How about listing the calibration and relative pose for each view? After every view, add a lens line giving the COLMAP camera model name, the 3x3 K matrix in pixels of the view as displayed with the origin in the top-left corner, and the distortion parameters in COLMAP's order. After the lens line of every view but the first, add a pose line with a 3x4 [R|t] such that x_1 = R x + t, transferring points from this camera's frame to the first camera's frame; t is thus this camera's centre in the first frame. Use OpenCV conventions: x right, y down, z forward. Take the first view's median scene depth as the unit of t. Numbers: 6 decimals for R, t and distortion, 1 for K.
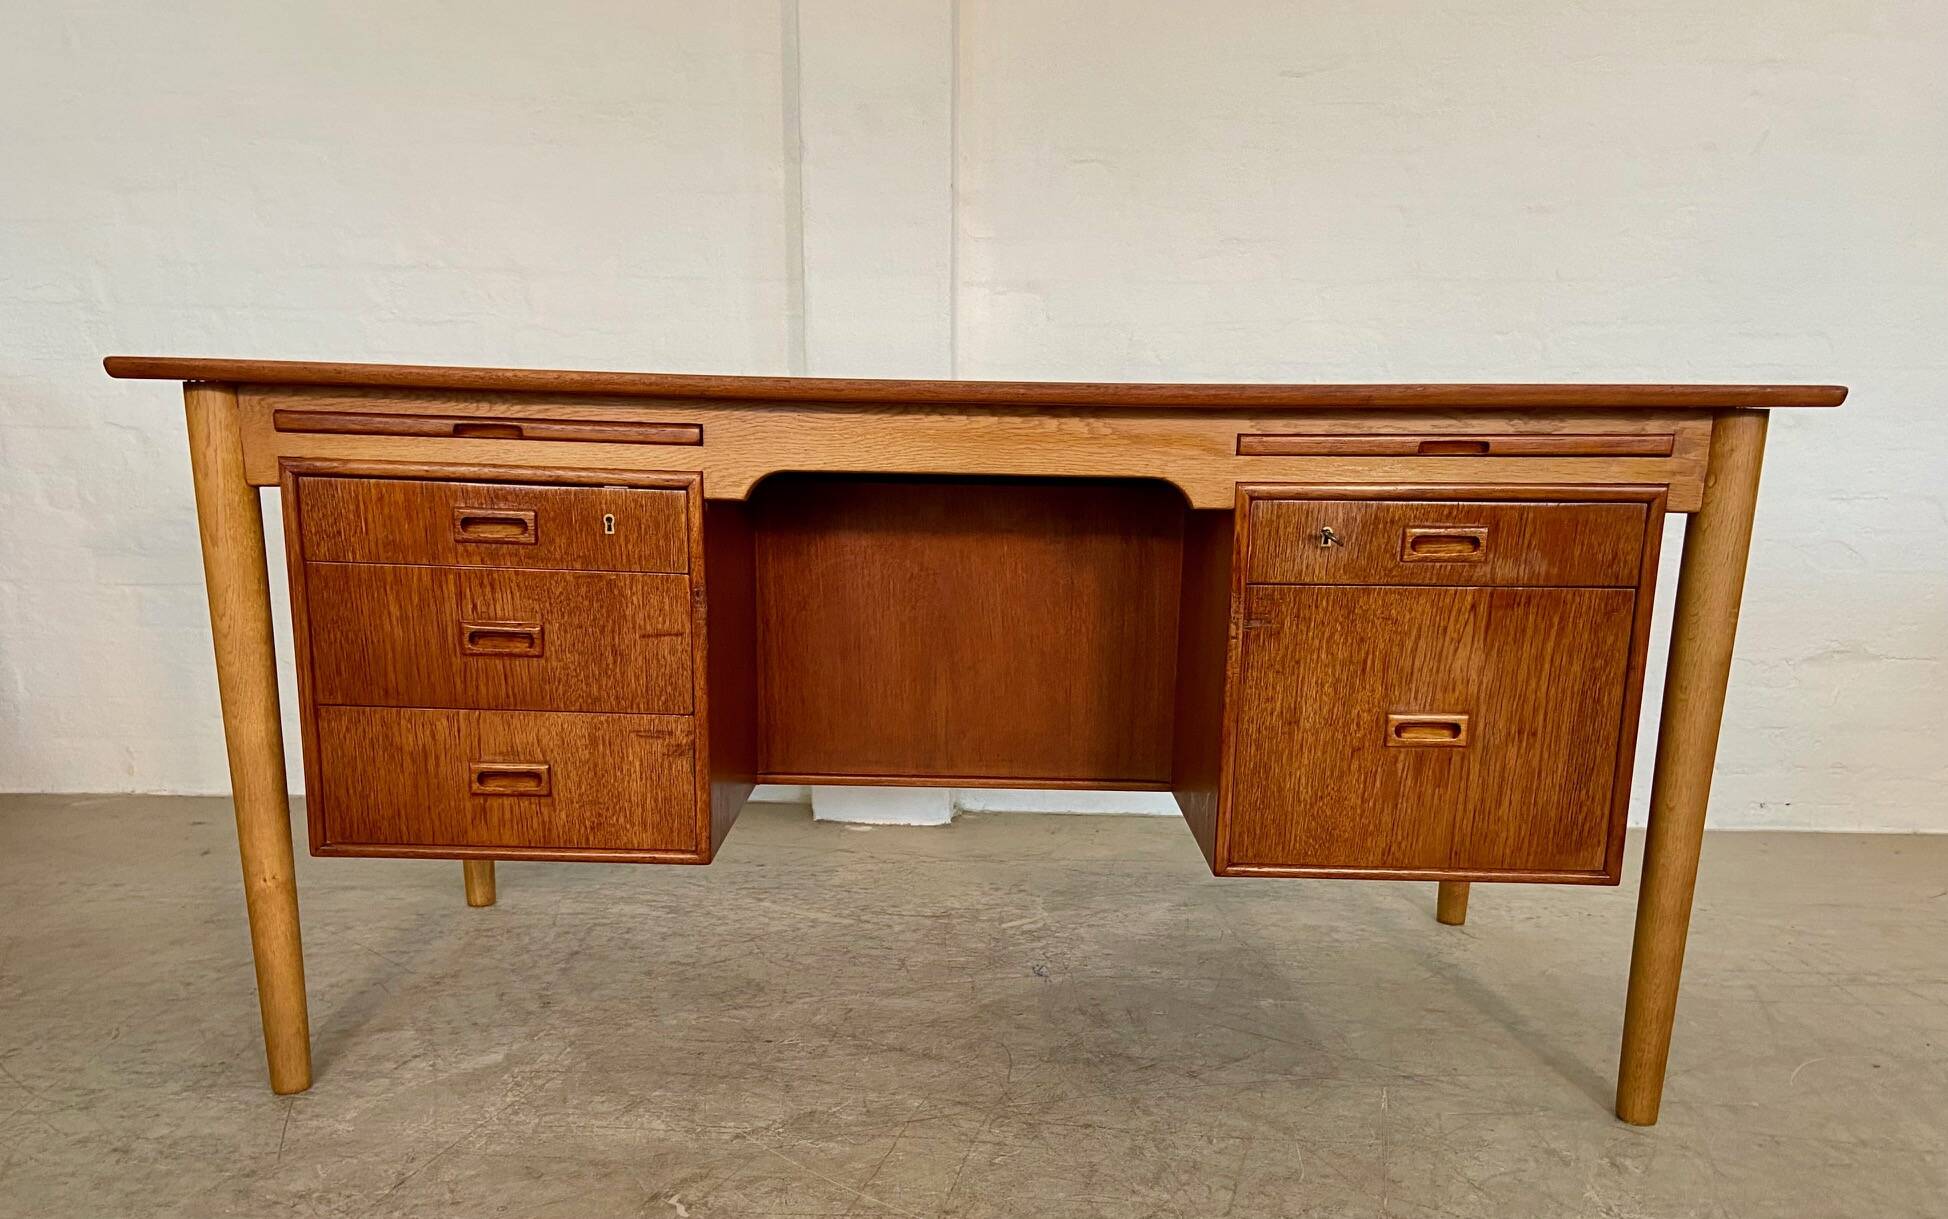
lens RADIAL K [[1514.9, 0, 952.6], [0, 1514.9, 748.6], [0, 0, 1]] dist [0.128059, -0.172631]
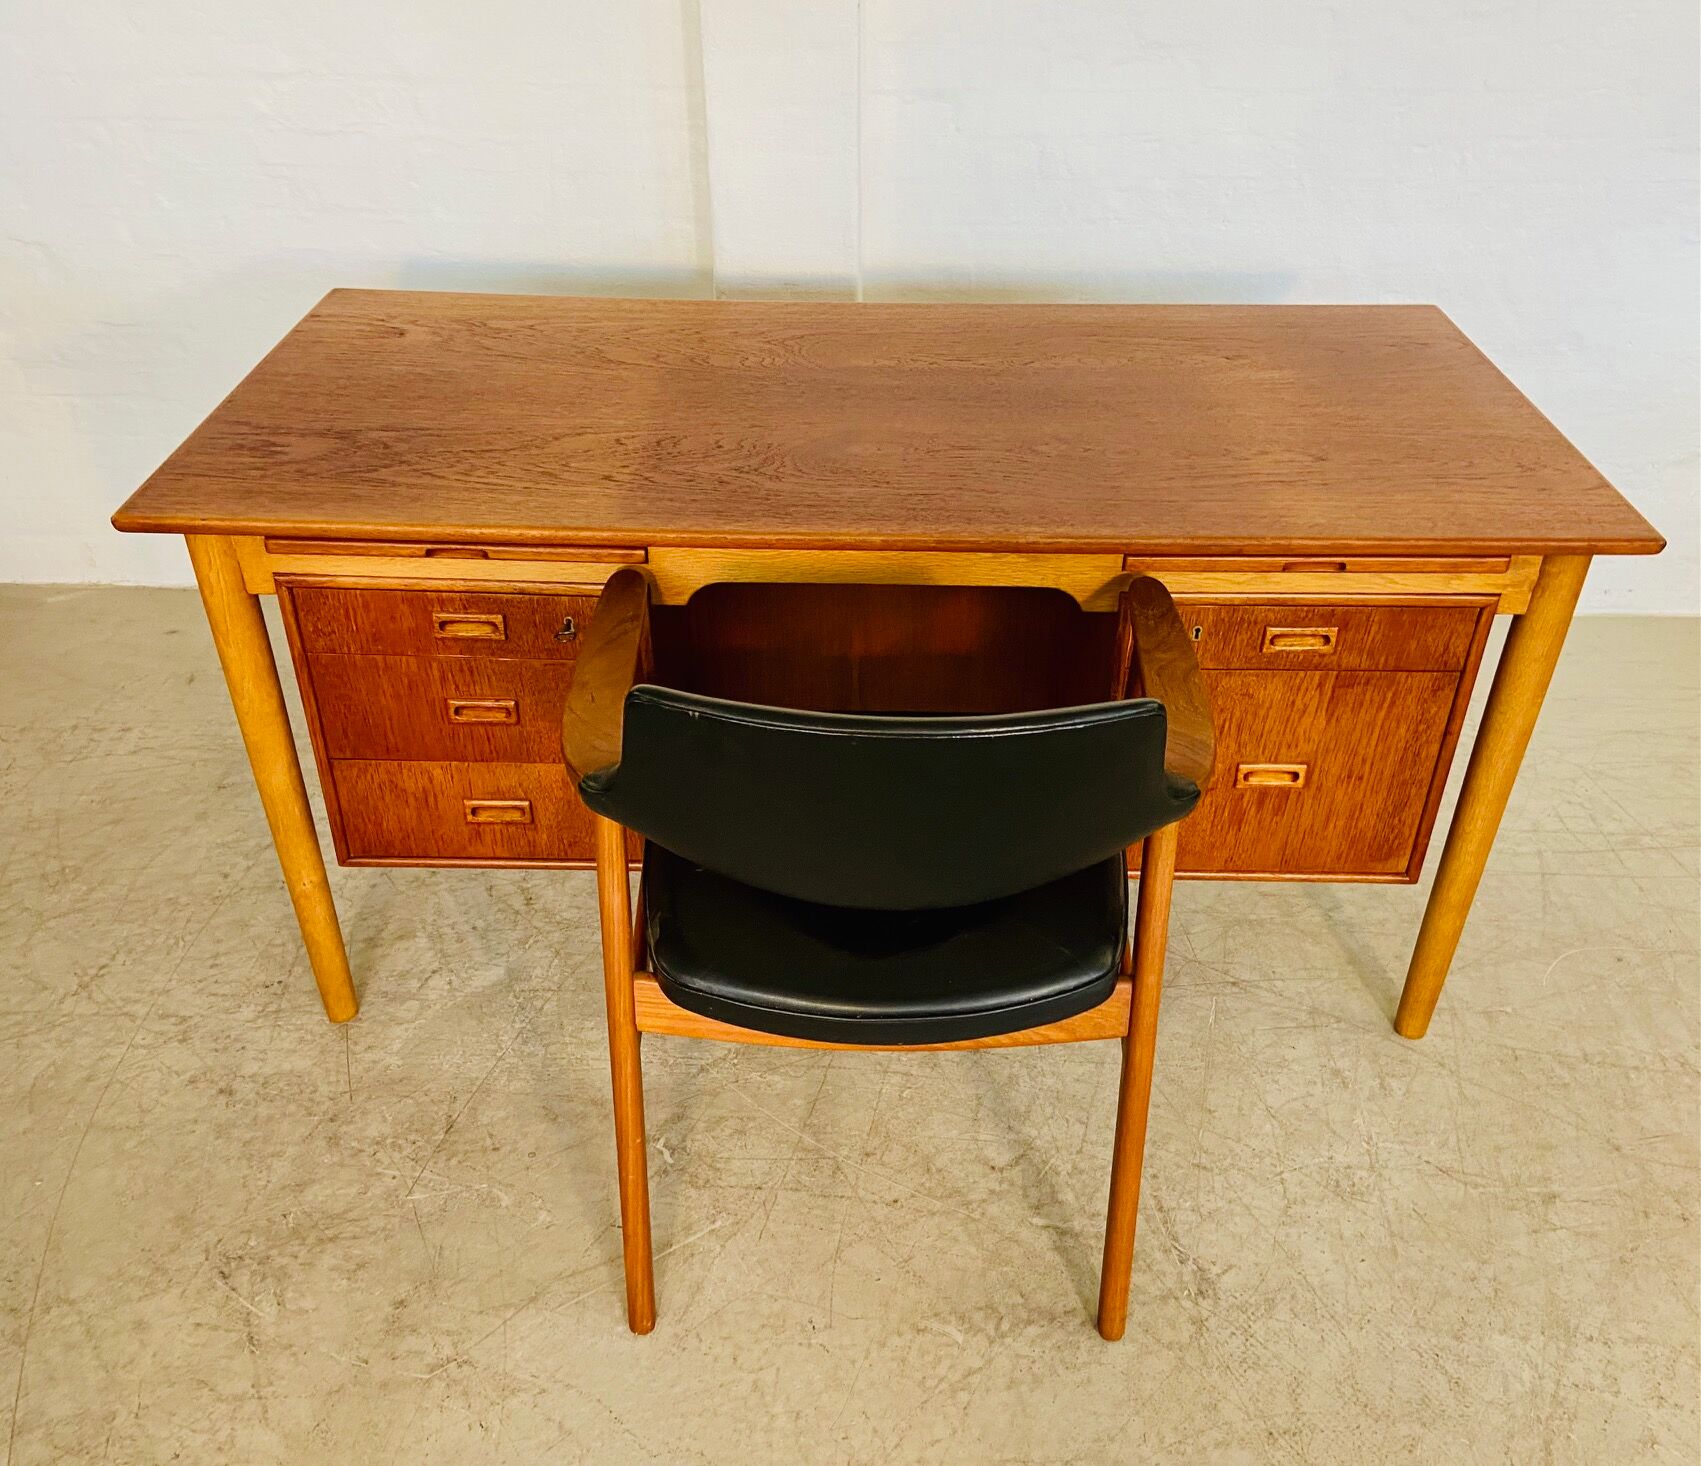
lens RADIAL K [[1517.4, 0, 849.0], [0, 1517.4, 772.1], [0, 0, 1]] dist [0.124728, -0.167455]
pose [[0.999972, -0.007476, 0.000835, -0.016923], [0.006640, 0.929390, 0.369039, -0.448931], [-0.003535, -0.369023, 0.929413, -0.096397]]
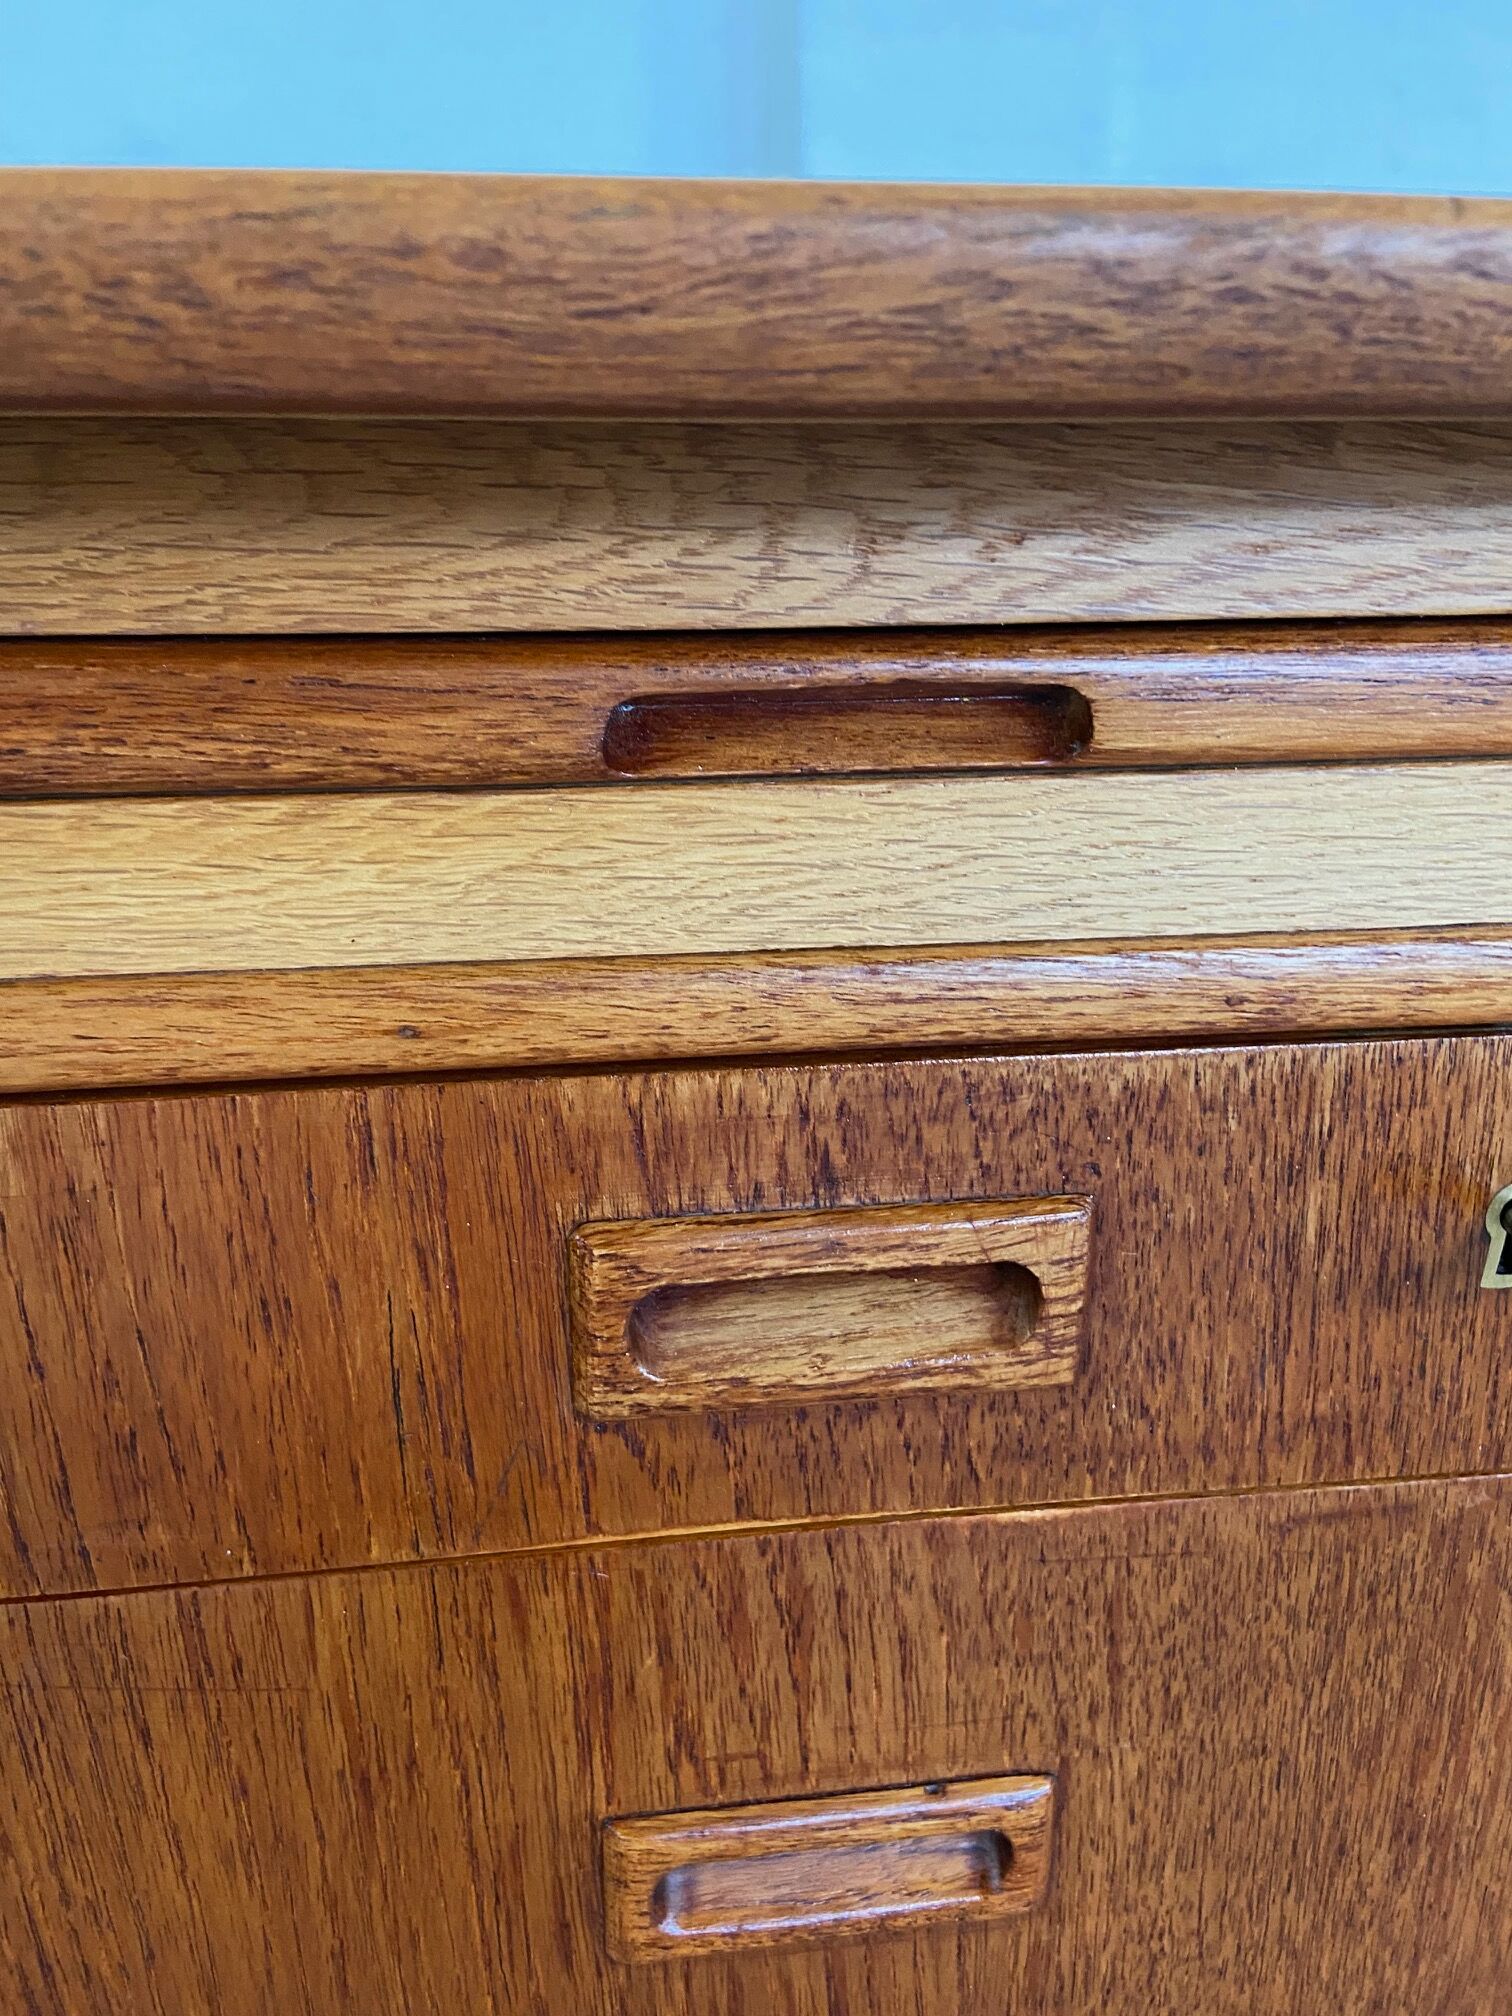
lens RADIAL K [[1516.0, 0, 742.8], [0, 1516.0, 978.0], [0, 0, 1]] dist [0.127925, -0.172850]
pose [[0.988297, -0.070486, 0.135277, -0.317090], [0.053665, 0.990805, 0.124201, -0.193435], [-0.142788, -0.115488, 0.982993, 0.825367]]
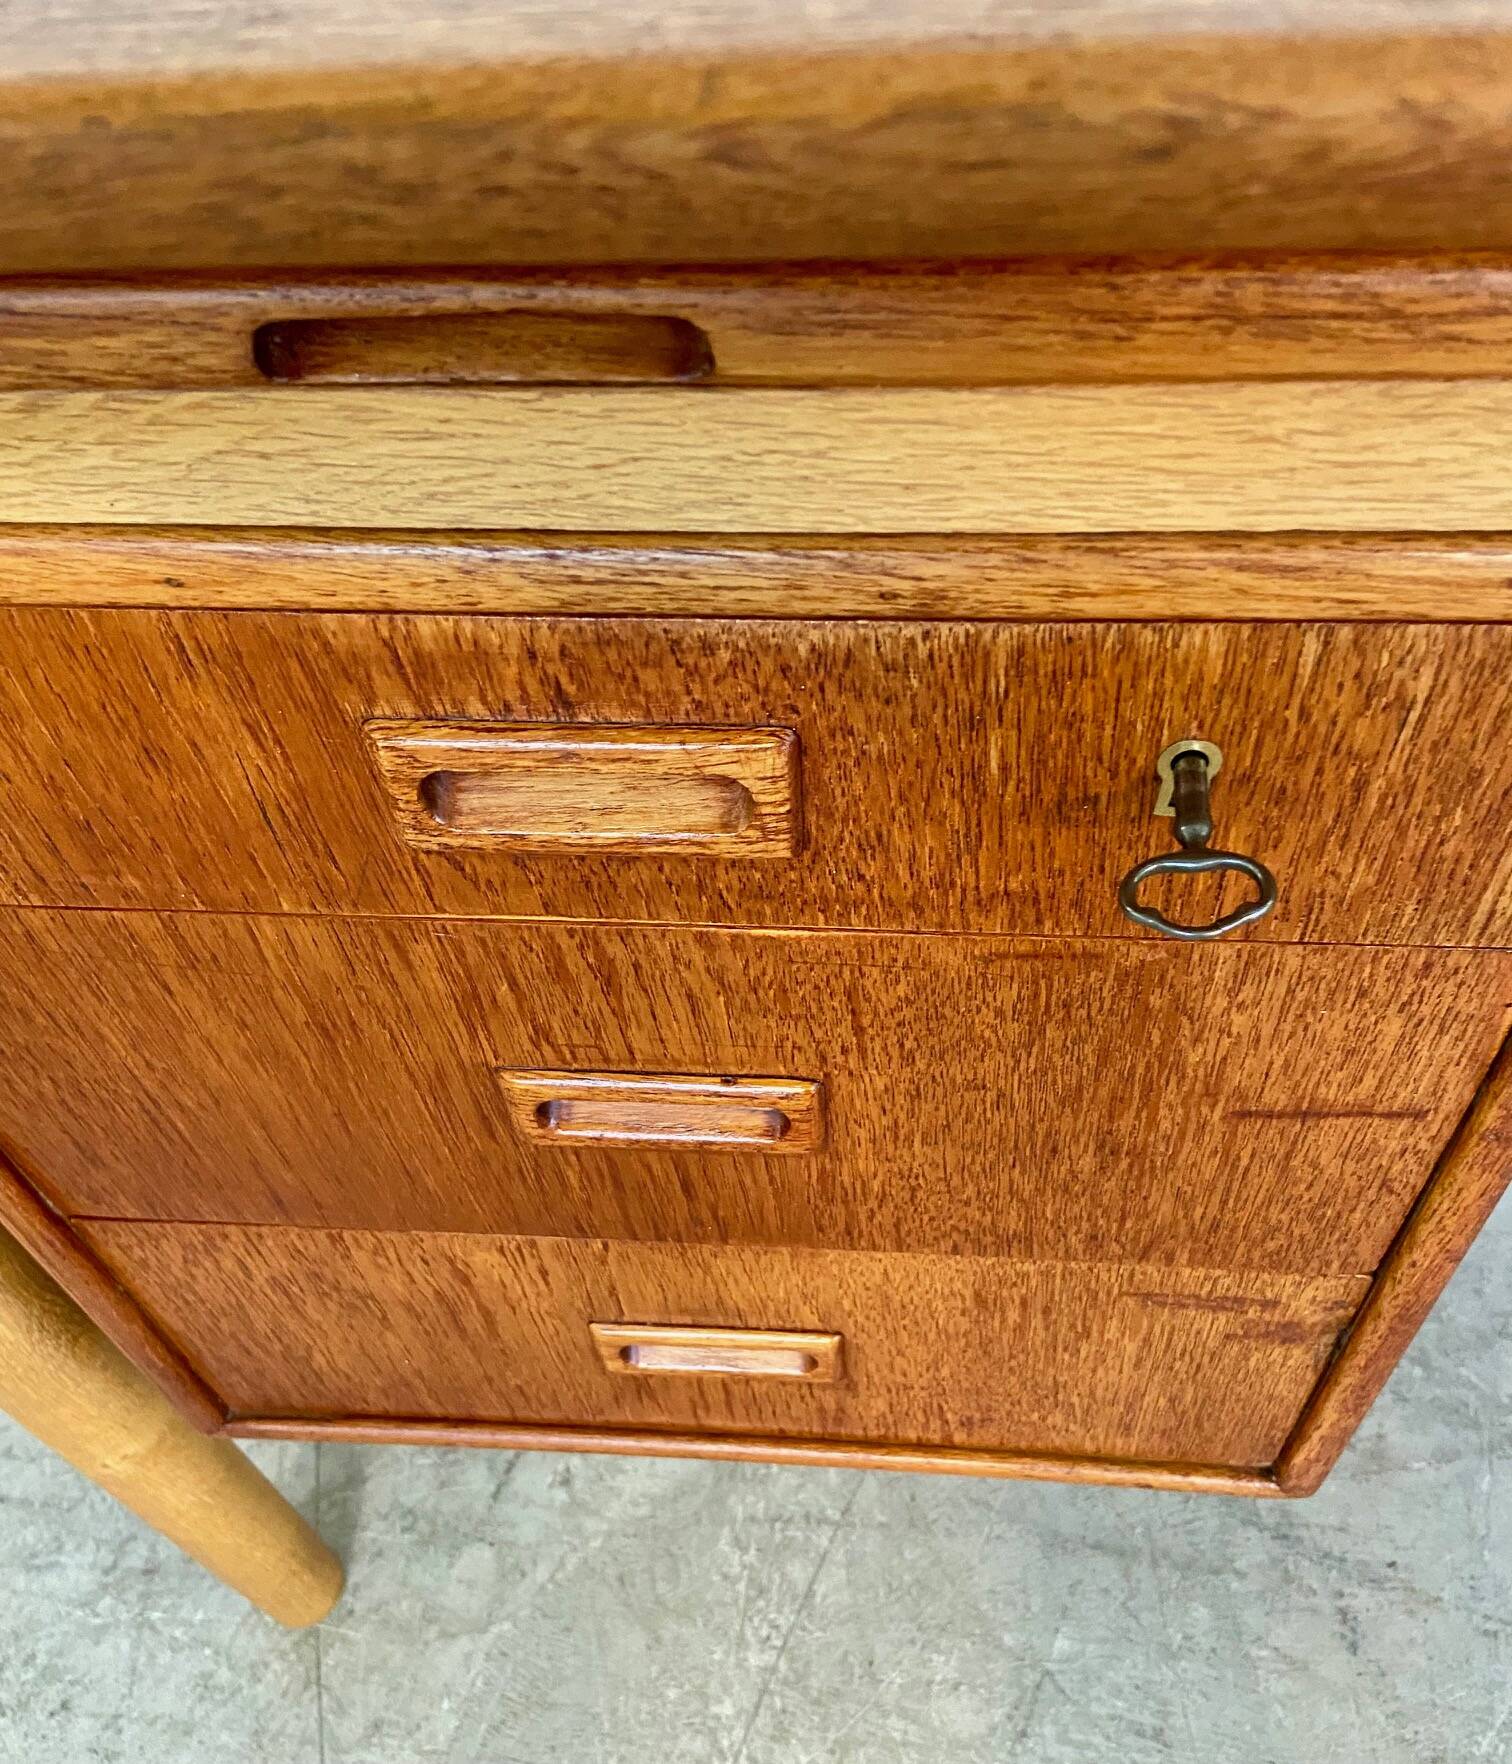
lens RADIAL K [[1521.6, 0, 763.5], [0, 1521.6, 1005.5], [0, 0, 1]] dist [0.126994, -0.174699]
pose [[0.994202, 0.003706, -0.107466, -0.247591], [0.066951, 0.760719, 0.645619, -0.242077], [0.084145, -0.649070, 0.756060, 0.811612]]
